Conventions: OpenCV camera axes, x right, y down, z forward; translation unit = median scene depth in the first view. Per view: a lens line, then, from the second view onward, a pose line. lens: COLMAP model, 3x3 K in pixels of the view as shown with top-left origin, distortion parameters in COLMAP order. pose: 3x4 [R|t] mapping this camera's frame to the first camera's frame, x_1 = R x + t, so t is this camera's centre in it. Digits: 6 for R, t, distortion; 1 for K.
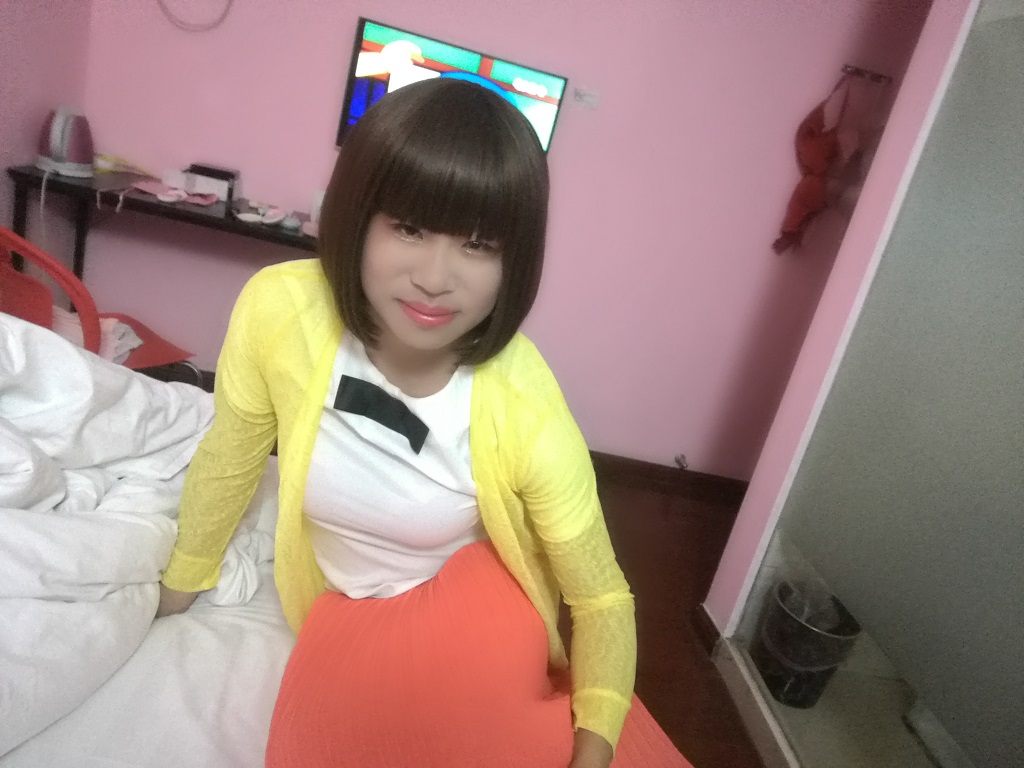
lens RADIAL K [[727.6, 0, 515.7], [0, 727.6, 380.4], [0, 0, 1]] dist [-0.060317, -0.003360]
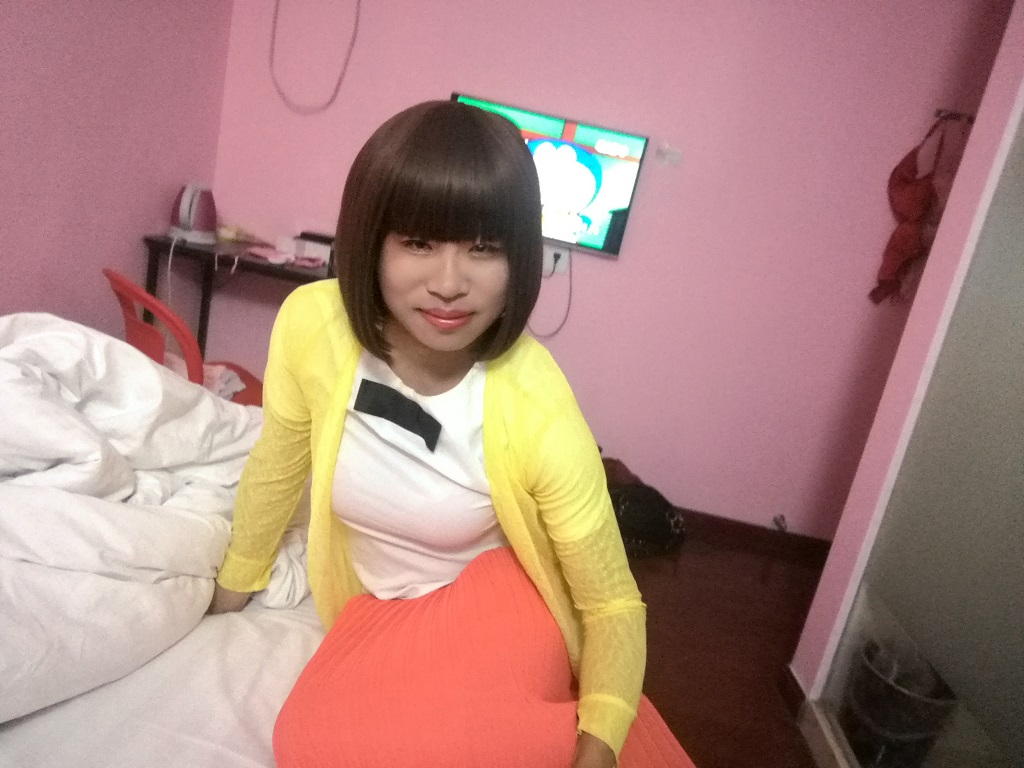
lens RADIAL K [[727.6, 0, 515.7], [0, 727.6, 380.4], [0, 0, 1]] dist [-0.060317, -0.003360]
pose [[0.986159, -0.004094, -0.165749, 0.132903], [-0.012880, 0.994782, -0.101208, 0.082374], [0.165298, 0.101942, 0.980961, -0.029048]]
